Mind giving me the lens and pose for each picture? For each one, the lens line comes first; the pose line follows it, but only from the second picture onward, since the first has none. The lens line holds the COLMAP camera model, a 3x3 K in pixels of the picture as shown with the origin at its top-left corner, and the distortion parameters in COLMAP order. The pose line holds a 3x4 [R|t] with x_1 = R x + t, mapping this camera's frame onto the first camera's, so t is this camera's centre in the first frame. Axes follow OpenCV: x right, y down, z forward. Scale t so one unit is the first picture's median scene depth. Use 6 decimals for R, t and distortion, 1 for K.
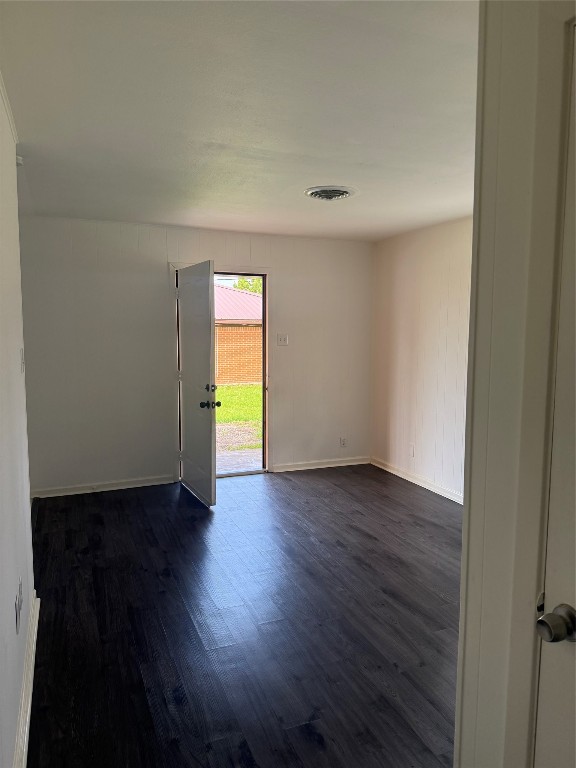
lens RADIAL K [[540.4, 0, 286.9], [0, 540.4, 383.4], [0, 0, 1]] dist [0.002361, -0.008836]
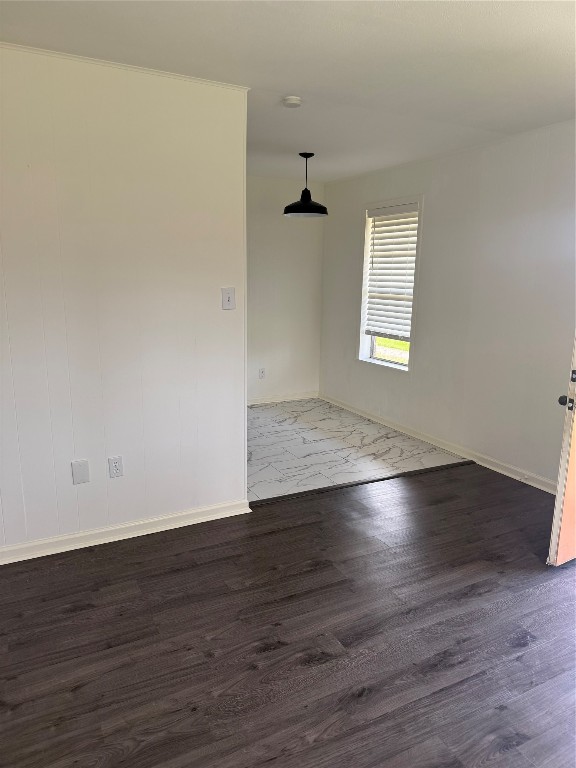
lens RADIAL K [[540.4, 0, 287.2], [0, 540.4, 384.6], [0, 0, 1]] dist [0.002361, -0.008836]
pose [[0.094365, 0.201614, -0.974909, 0.524355], [-0.119117, 0.974530, 0.190006, -0.073497], [0.988386, 0.098198, 0.115978, 0.804627]]
